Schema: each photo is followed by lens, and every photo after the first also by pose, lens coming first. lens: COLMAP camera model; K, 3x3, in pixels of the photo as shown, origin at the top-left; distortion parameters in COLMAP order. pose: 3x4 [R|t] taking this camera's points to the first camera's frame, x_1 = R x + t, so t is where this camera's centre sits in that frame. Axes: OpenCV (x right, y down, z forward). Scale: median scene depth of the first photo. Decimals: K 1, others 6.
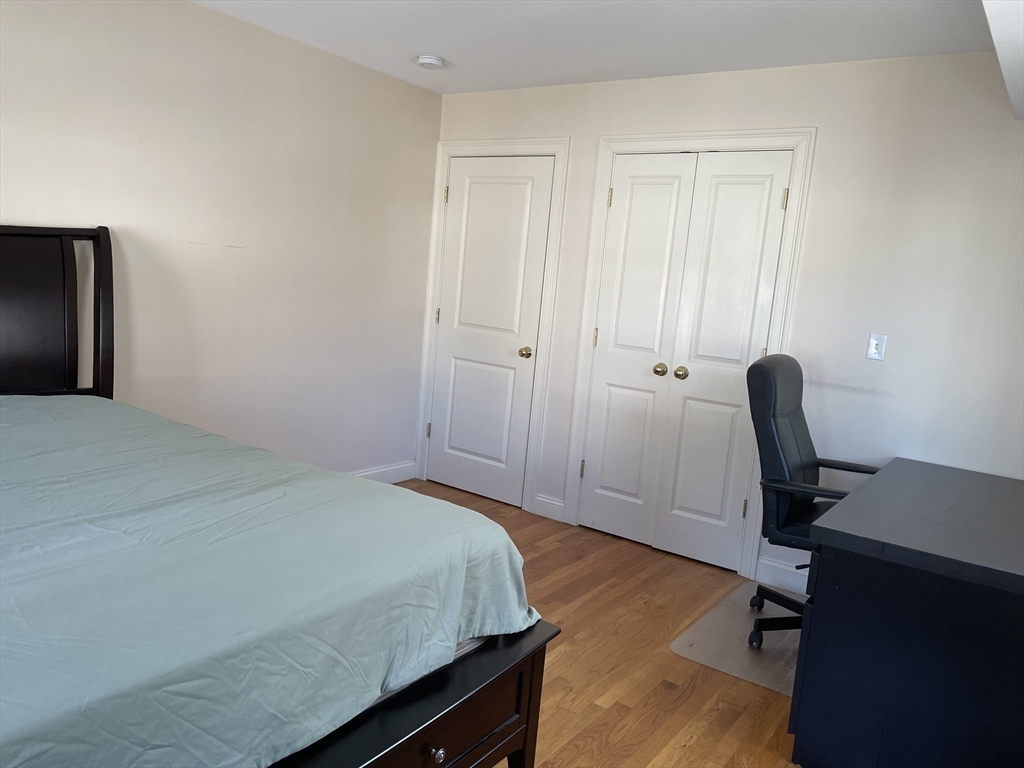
lens RADIAL K [[778.7, 0, 507.1], [0, 778.7, 376.8], [0, 0, 1]] dist [0.077723, -0.101566]
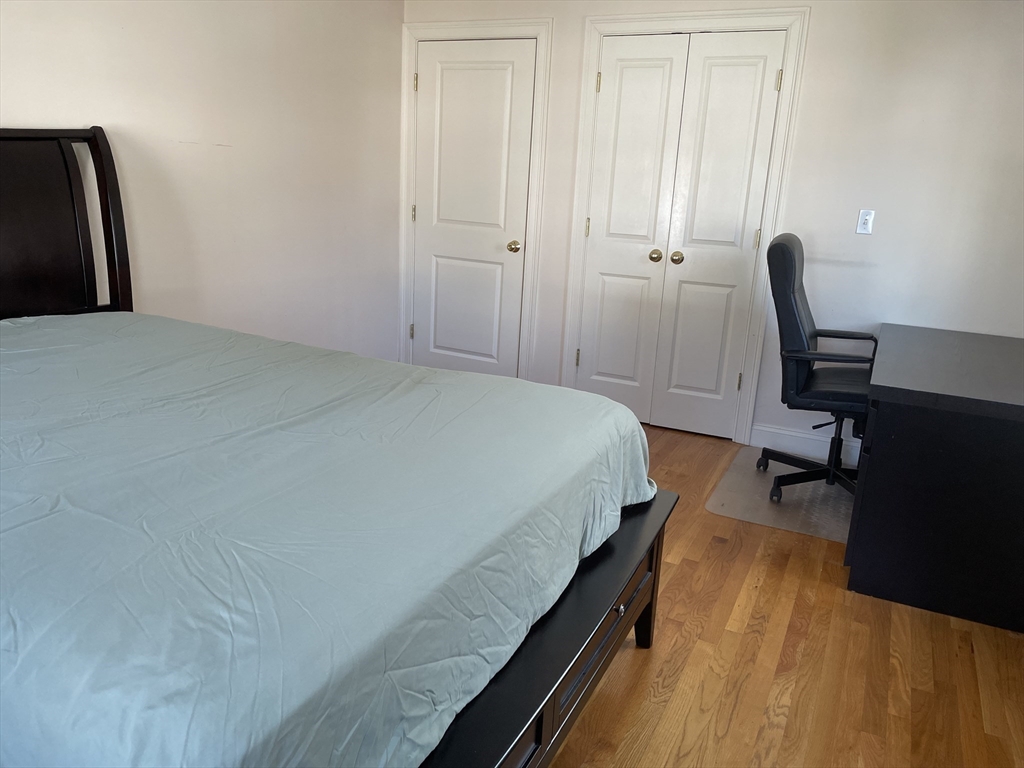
lens RADIAL K [[778.7, 0, 515.6], [0, 778.7, 381.6], [0, 0, 1]] dist [0.077723, -0.101566]
pose [[0.985851, -0.076466, 0.149169, -0.164968], [0.055610, 0.988688, 0.139295, 0.000766], [-0.158133, -0.129029, 0.978951, -0.005816]]
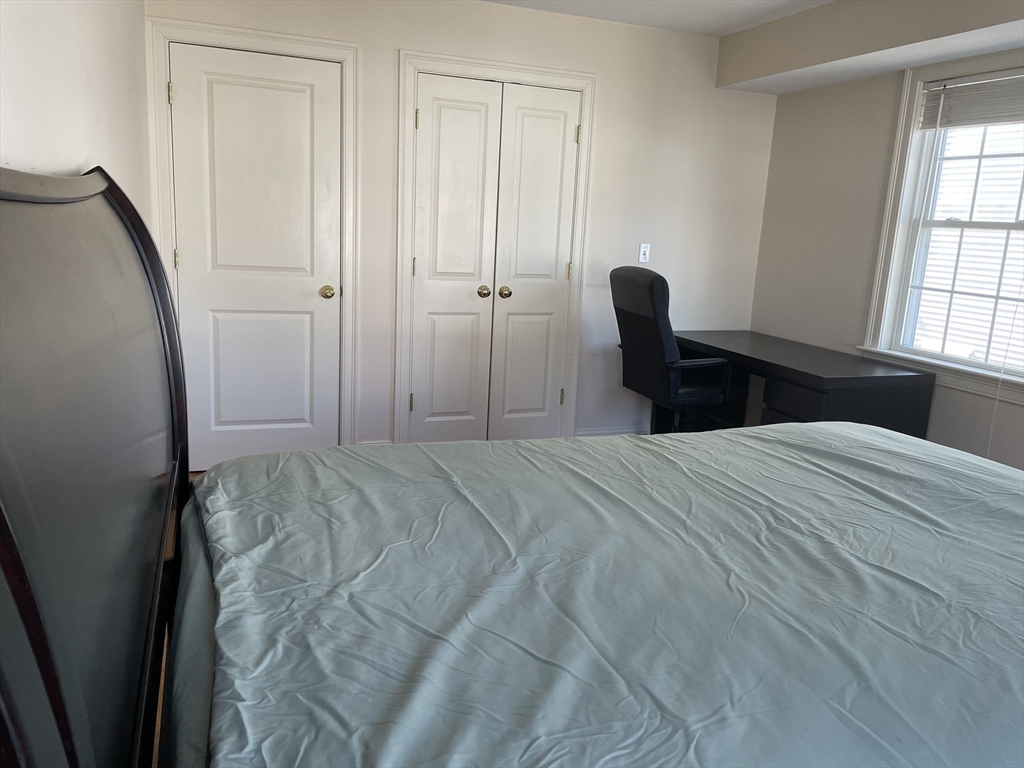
lens RADIAL K [[778.7, 0, 514.9], [0, 778.7, 385.1], [0, 0, 1]] dist [0.077723, -0.101566]
pose [[0.556592, -0.224797, 0.799795, -0.714423], [0.108753, 0.974127, 0.198113, -0.098562], [-0.823637, -0.023289, 0.566639, 0.385534]]
